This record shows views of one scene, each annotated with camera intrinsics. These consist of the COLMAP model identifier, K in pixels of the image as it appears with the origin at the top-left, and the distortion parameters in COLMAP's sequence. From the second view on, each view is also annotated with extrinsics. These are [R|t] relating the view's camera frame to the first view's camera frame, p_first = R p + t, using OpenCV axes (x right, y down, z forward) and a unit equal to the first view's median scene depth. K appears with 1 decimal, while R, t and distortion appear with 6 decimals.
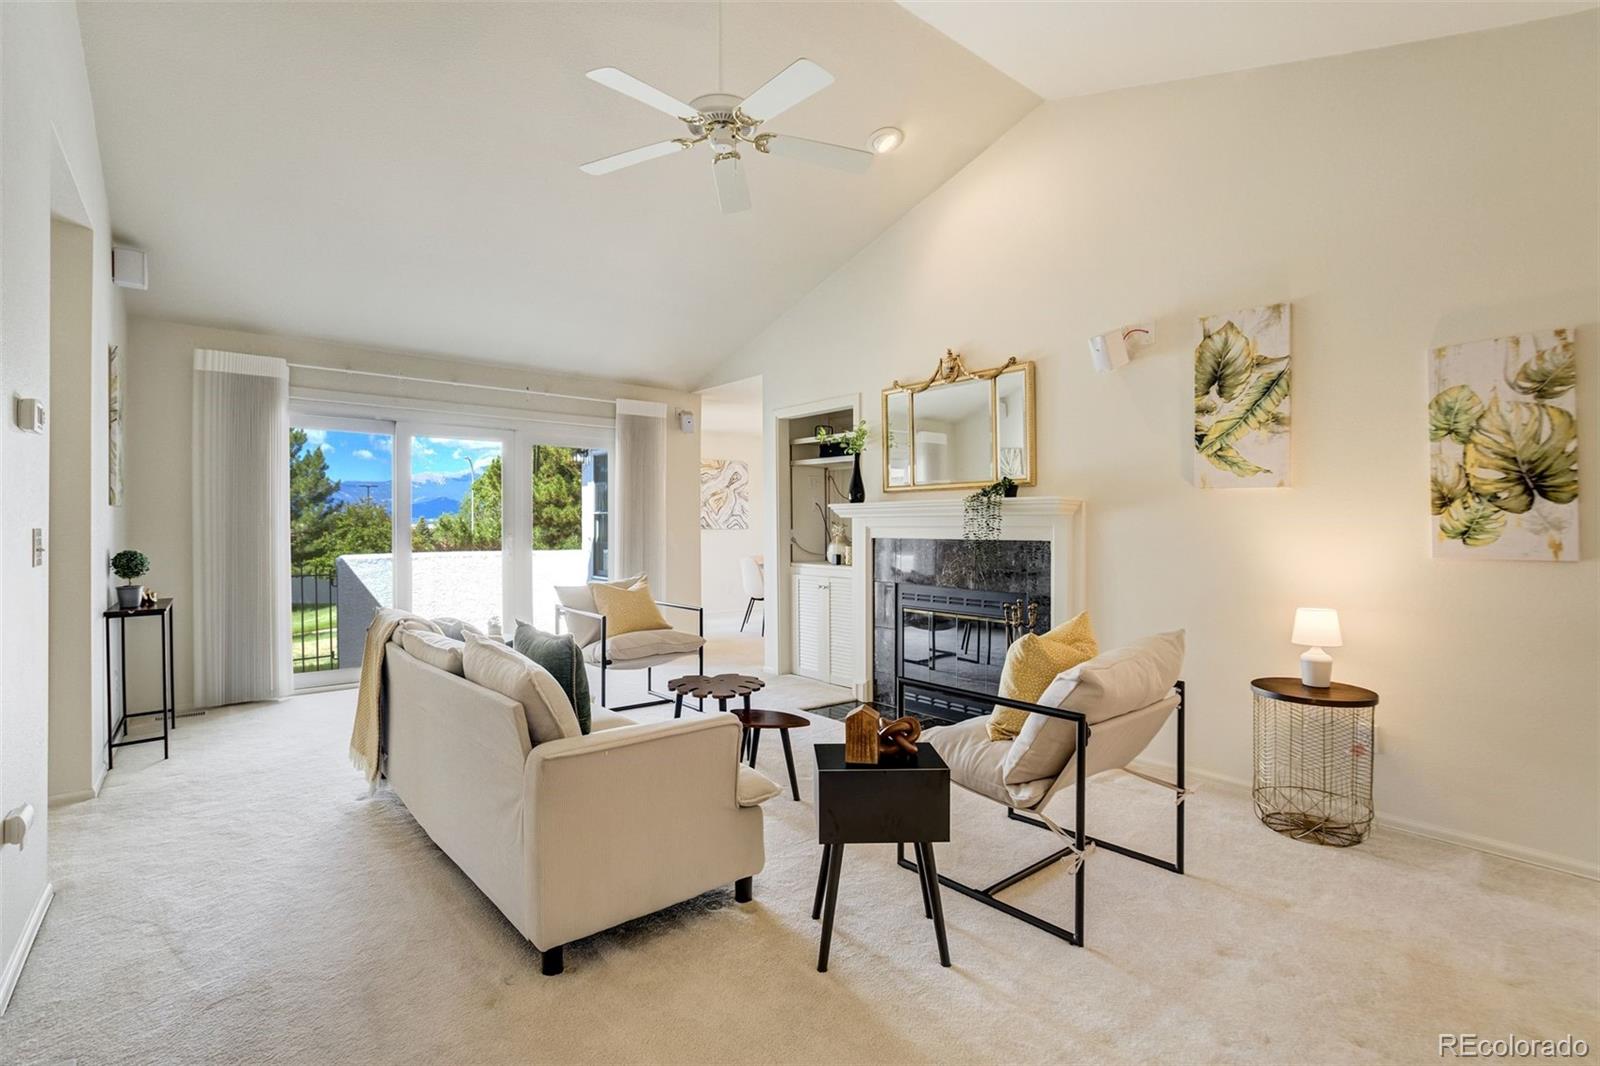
lens RADIAL K [[773.4, 0, 794.6], [0, 773.4, 548.3], [0, 0, 1]] dist [-0.026168, 0.000681]
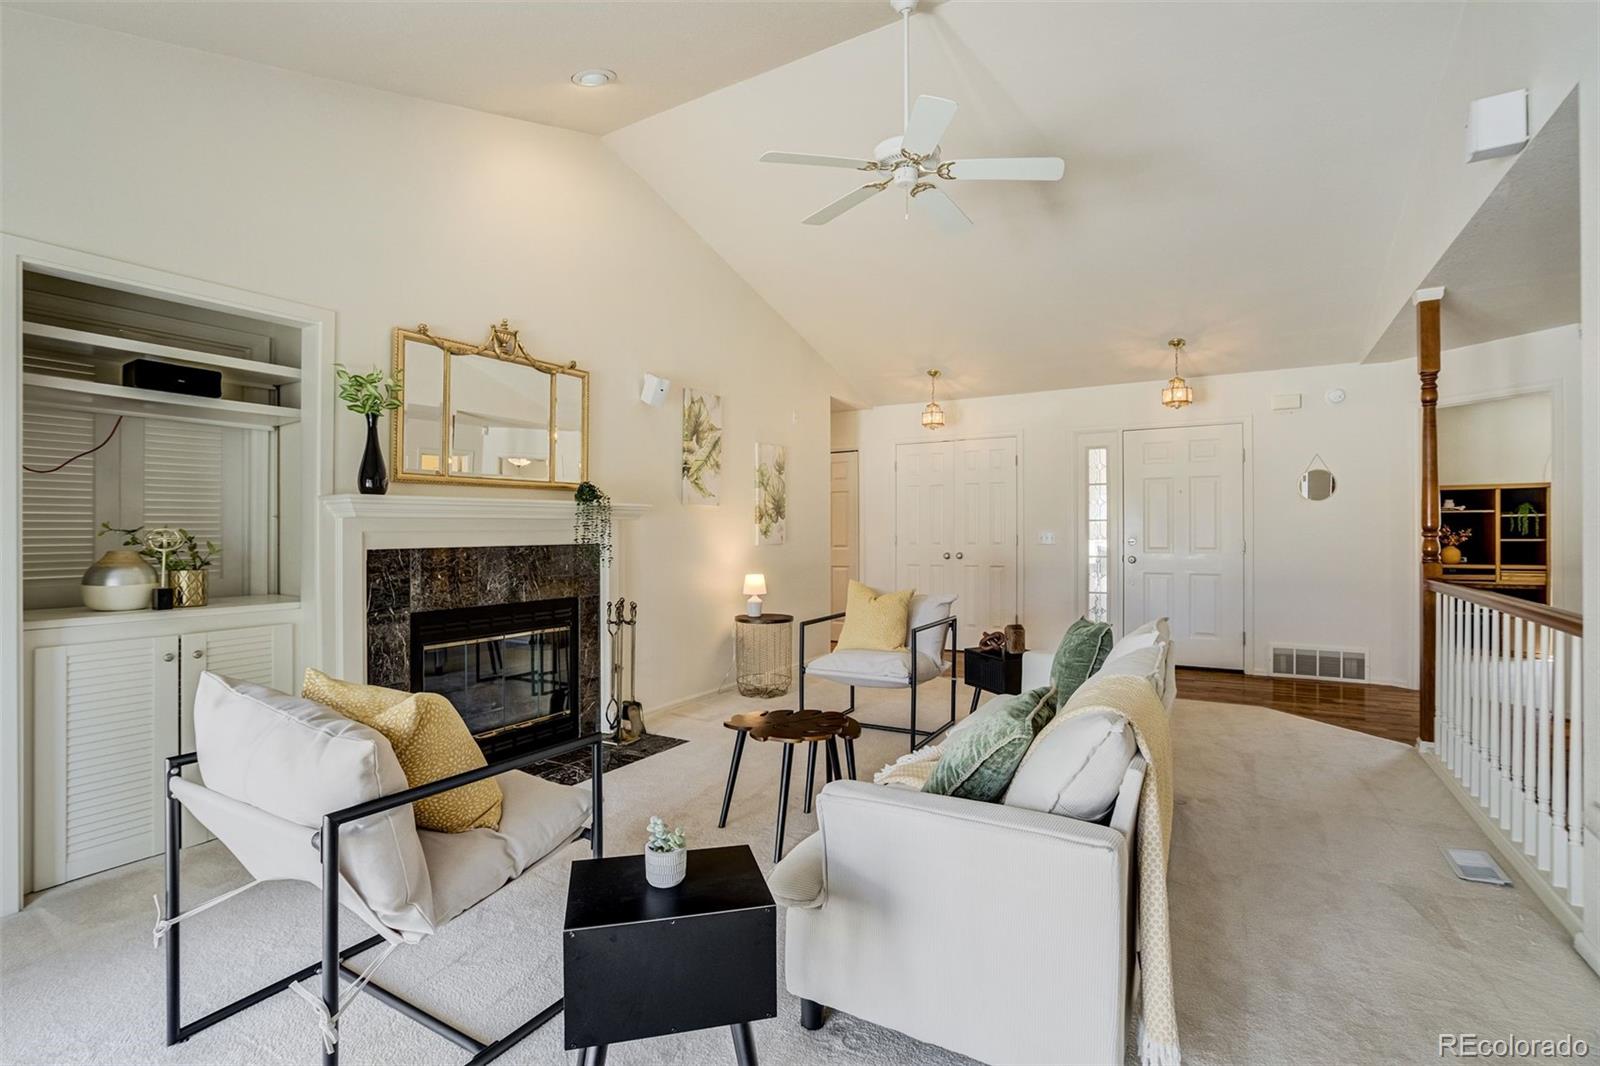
lens RADIAL K [[778.7, 0, 800.0], [0, 778.7, 533.0], [0, 0, 1]] dist [-0.000646, 0.000230]
pose [[-0.369960, -0.008071, 0.929013, -1.000802], [0.025716, 0.999490, 0.018925, -0.048070], [-0.928692, 0.030892, -0.369563, 1.452302]]
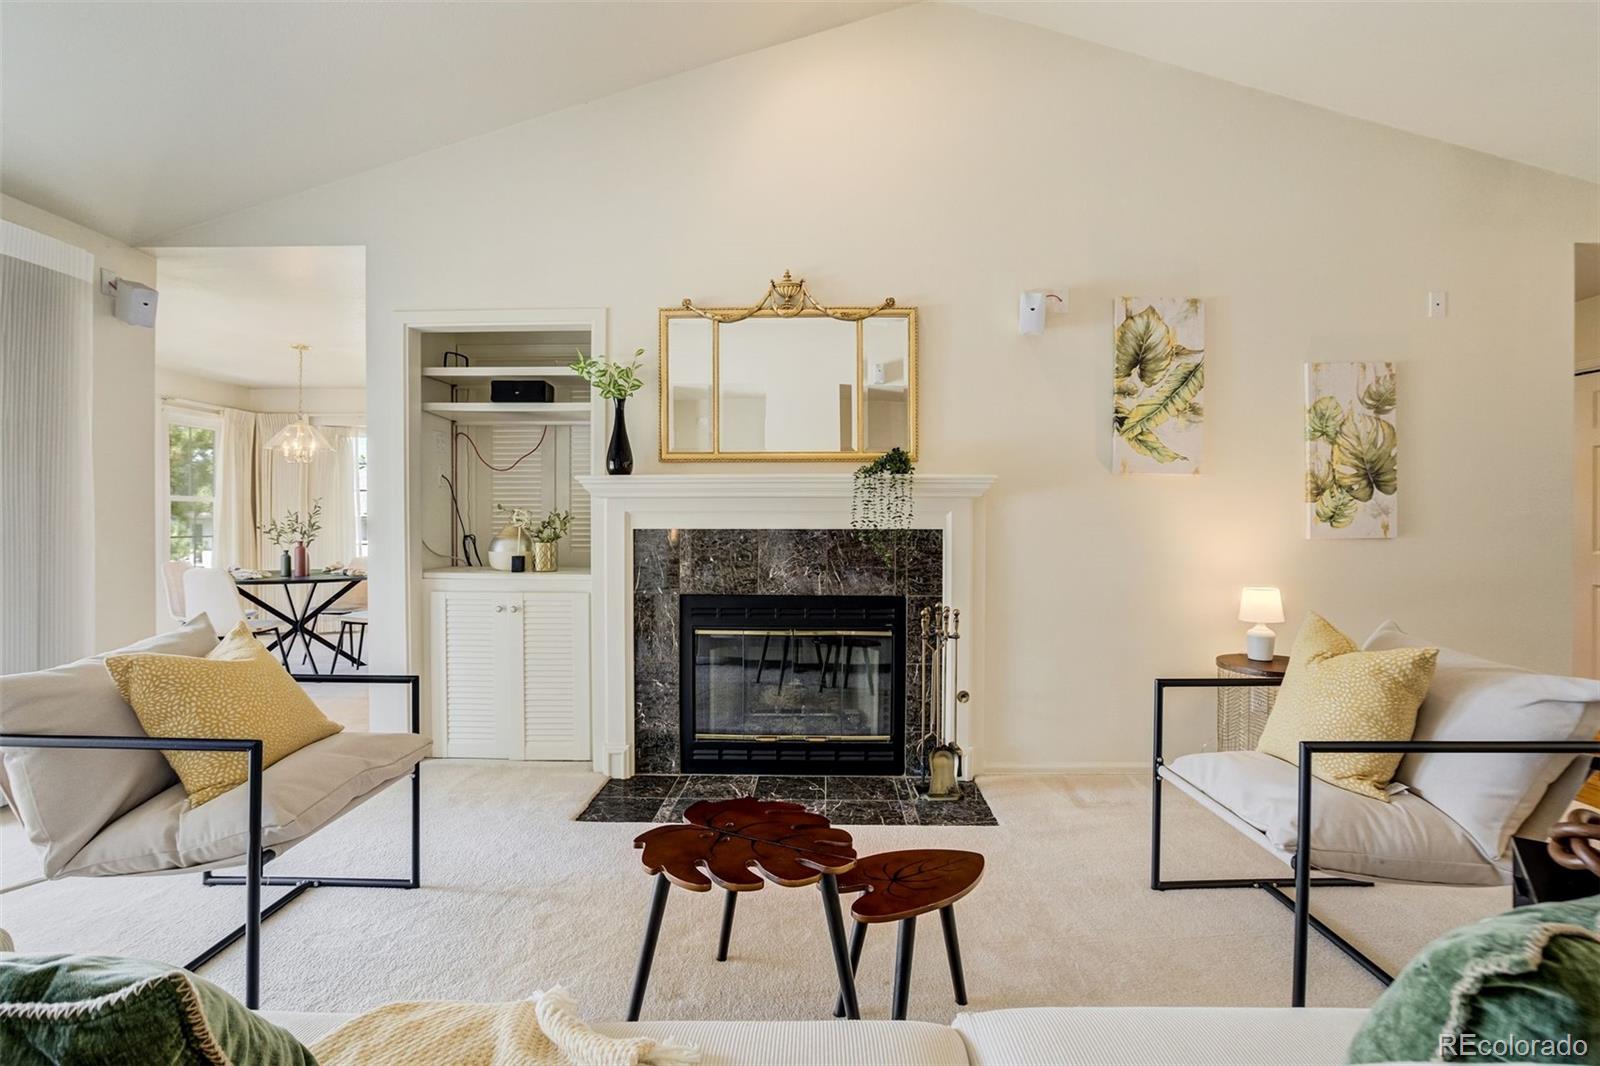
lens RADIAL K [[756.4, 0, 800.0], [0, 756.4, 533.0], [0, 0, 1]] dist [-0.036788, 0.000211]
pose [[0.628975, -0.013897, 0.777302, -0.498082], [0.021196, 0.999775, 0.000724, -0.011711], [-0.777137, 0.016021, 0.629128, 0.772668]]
